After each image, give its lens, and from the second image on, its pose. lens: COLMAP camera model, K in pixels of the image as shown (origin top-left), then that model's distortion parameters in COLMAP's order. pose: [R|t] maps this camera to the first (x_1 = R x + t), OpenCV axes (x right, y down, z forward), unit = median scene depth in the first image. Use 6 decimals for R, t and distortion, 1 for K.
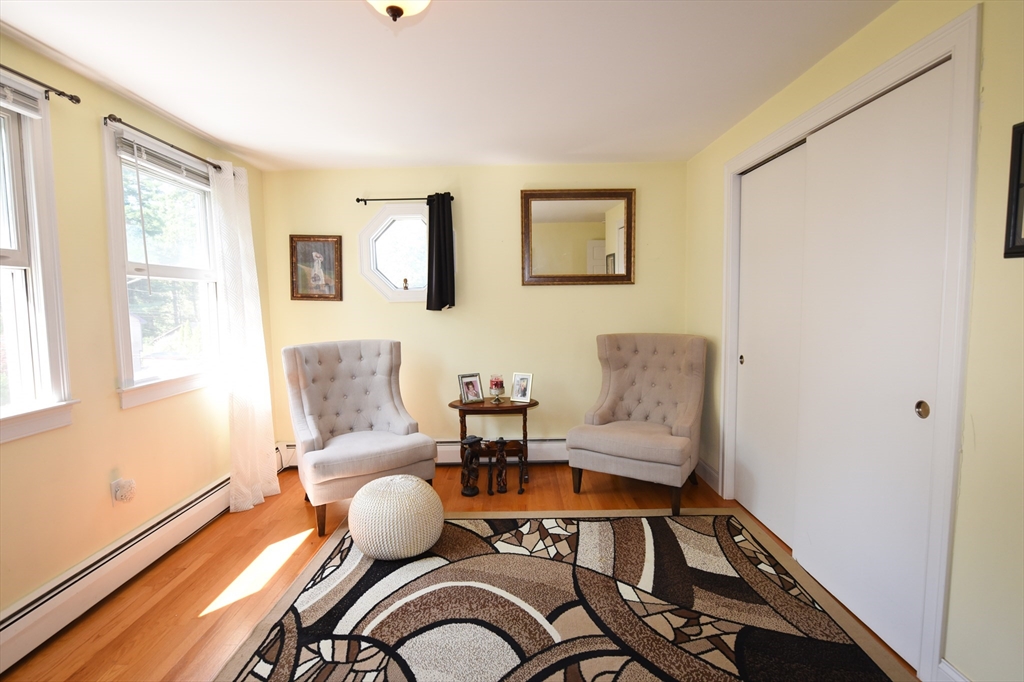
lens RADIAL K [[492.0, 0, 512.6], [0, 492.0, 343.1], [0, 0, 1]] dist [-0.008163, -0.006288]
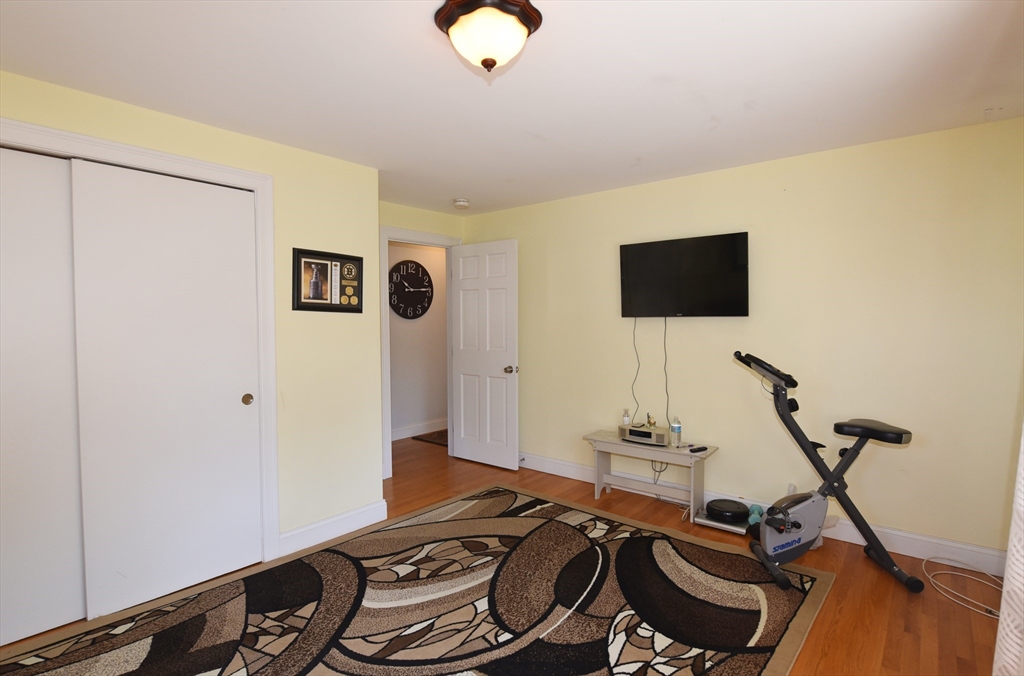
lens RADIAL K [[509.6, 0, 515.0], [0, 509.6, 340.2], [0, 0, 1]] dist [-0.000743, -0.011593]
pose [[-0.771184, 0.007640, 0.636567, -0.759365], [0.078484, 0.993441, 0.083158, -0.104985], [-0.631756, 0.114091, -0.766725, 1.433100]]
